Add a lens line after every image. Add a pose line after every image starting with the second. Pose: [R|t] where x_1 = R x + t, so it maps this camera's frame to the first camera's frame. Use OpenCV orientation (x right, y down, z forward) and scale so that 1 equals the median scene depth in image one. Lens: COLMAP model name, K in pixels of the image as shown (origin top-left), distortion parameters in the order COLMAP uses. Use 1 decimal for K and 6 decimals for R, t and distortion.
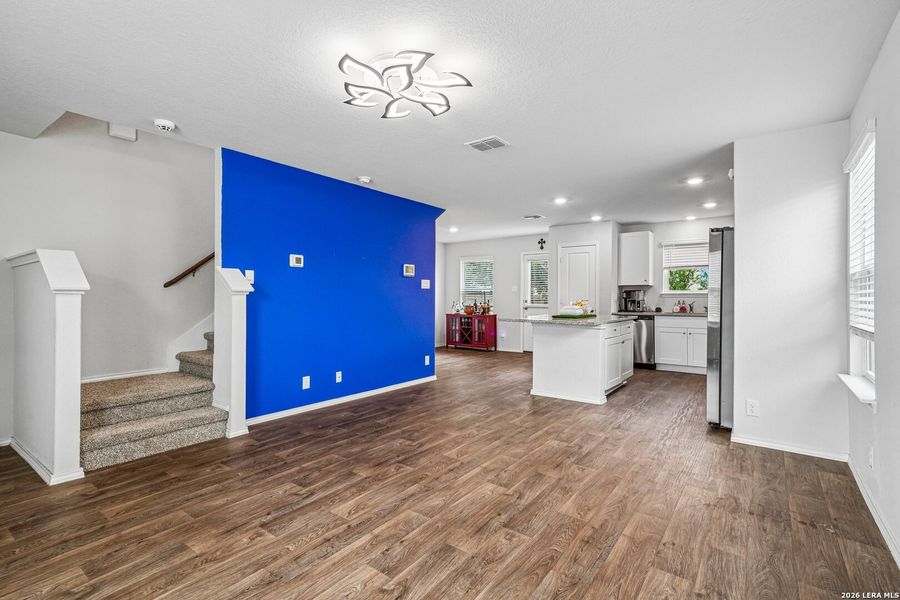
lens RADIAL K [[419.6, 0, 450.7], [0, 419.6, 298.3], [0, 0, 1]] dist [0.008453, 0.000821]
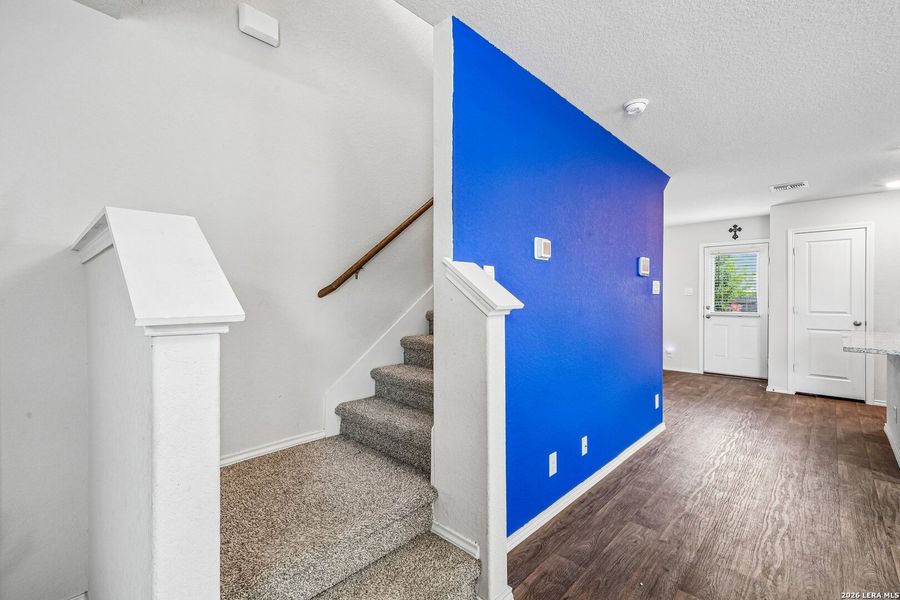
lens RADIAL K [[390.1, 0, 444.4], [0, 390.1, 302.4], [0, 0, 1]] dist [0.003233, 0.000442]
pose [[0.992637, -0.001855, -0.121110, -0.411233], [0.003291, 0.999927, 0.011659, -0.023375], [0.121079, -0.011972, 0.992571, 0.444381]]
